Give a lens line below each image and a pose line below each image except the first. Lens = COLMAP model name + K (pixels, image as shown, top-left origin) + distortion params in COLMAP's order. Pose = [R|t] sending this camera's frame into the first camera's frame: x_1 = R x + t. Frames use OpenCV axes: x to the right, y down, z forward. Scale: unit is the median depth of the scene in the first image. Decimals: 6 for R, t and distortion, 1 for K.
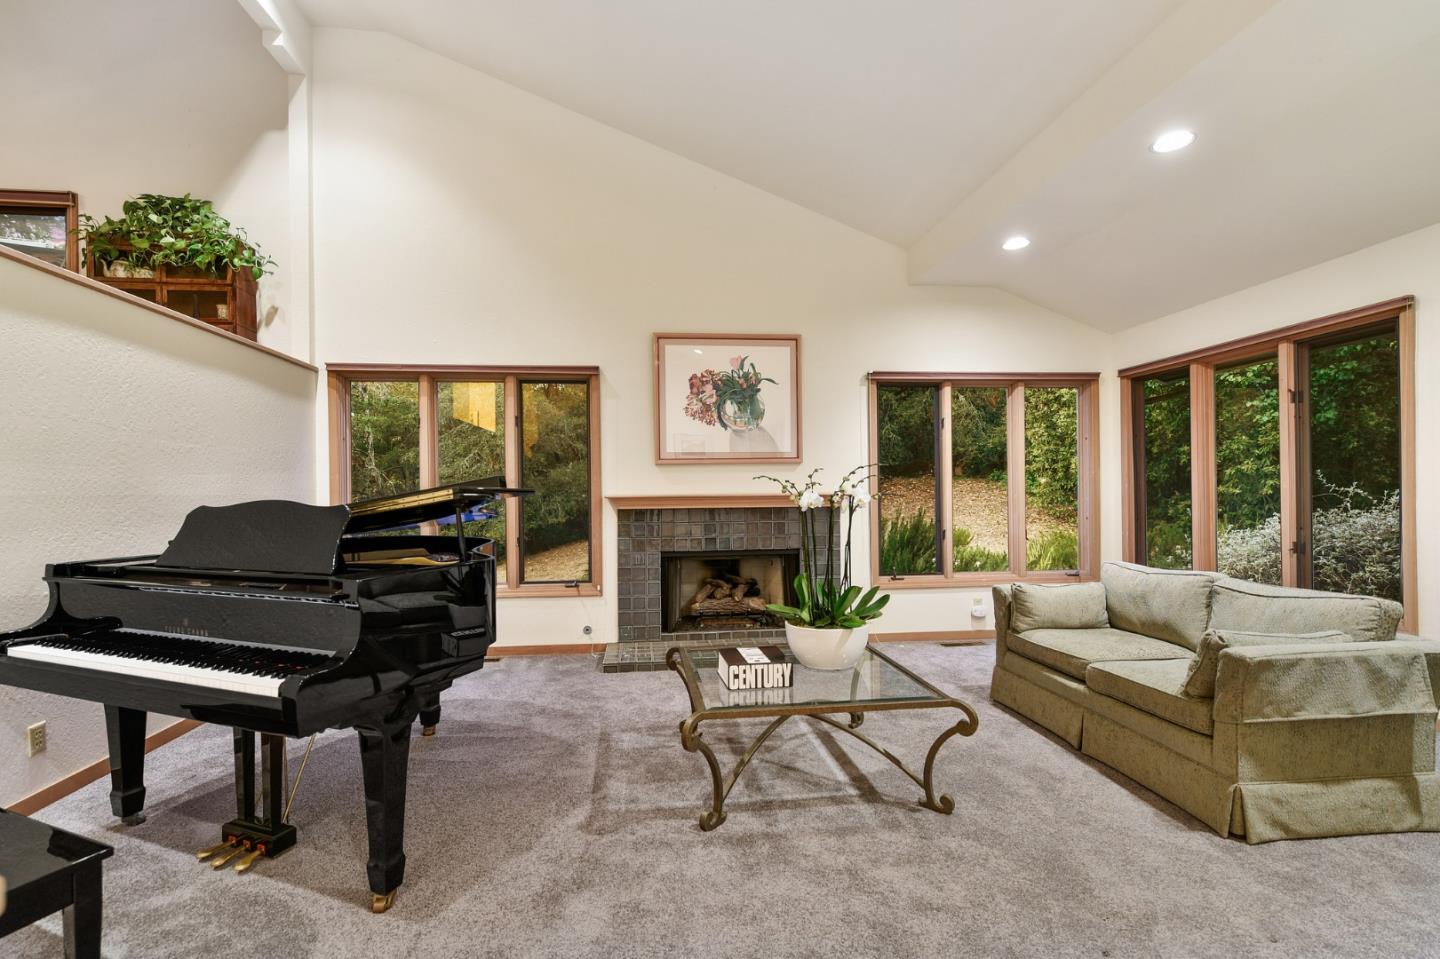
lens RADIAL K [[571.5, 0, 722.7], [0, 571.5, 485.8], [0, 0, 1]] dist [-0.000517, -0.000208]
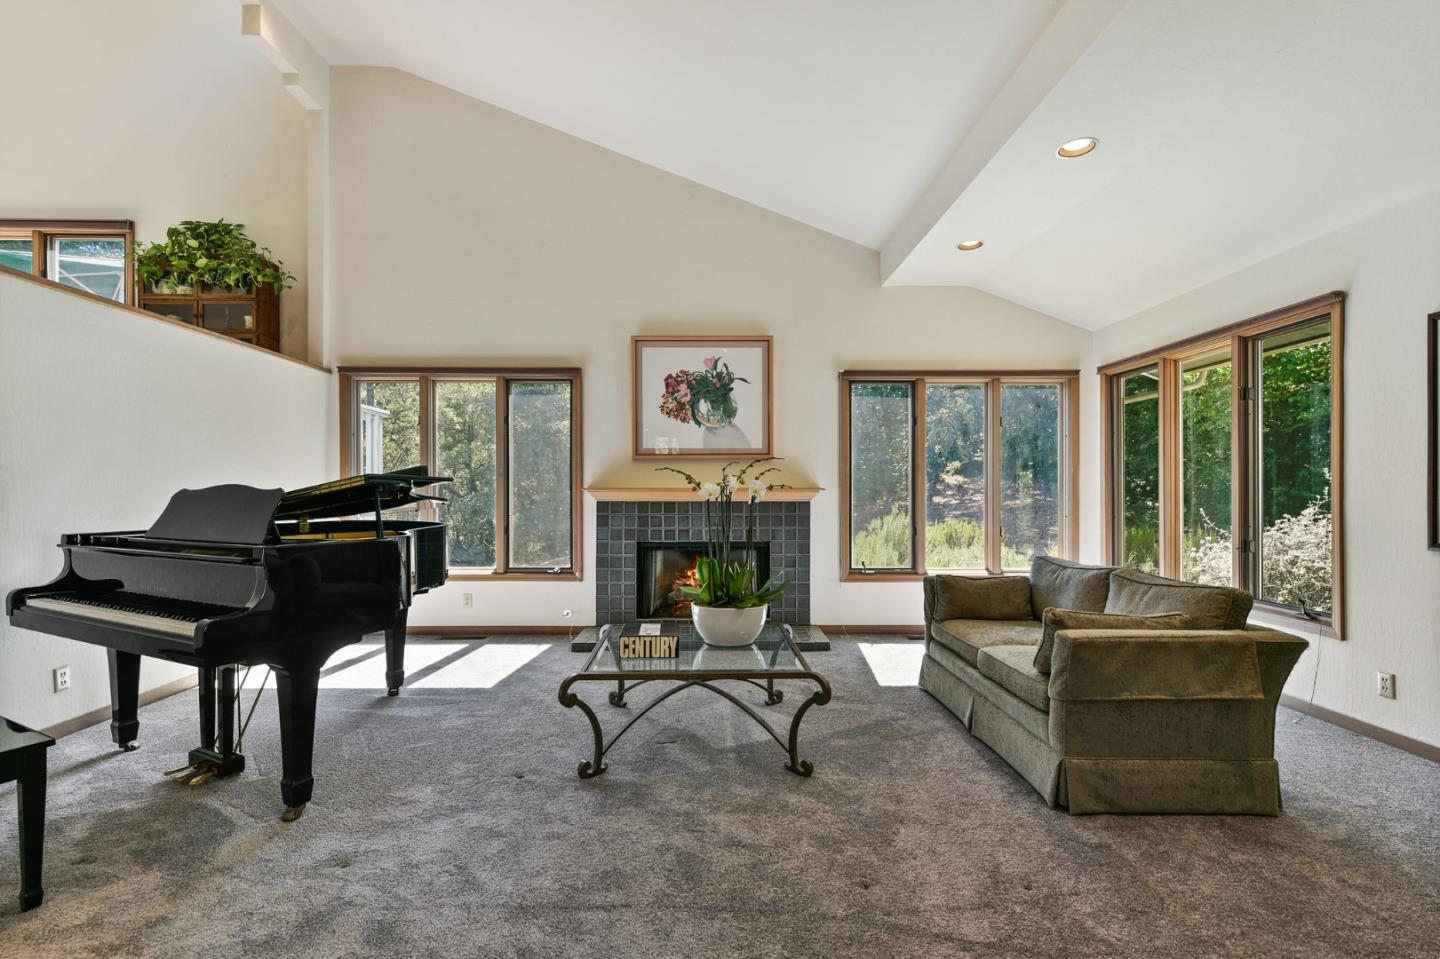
lens RADIAL K [[577.4, 0, 734.4], [0, 577.4, 485.0], [0, 0, 1]] dist [-0.000033, -0.000063]
pose [[0.996380, 0.008918, -0.084538, 0.190269], [-0.008944, 0.999960, 0.000073, 0.009374], [0.084535, 0.000683, 0.996420, -0.062158]]
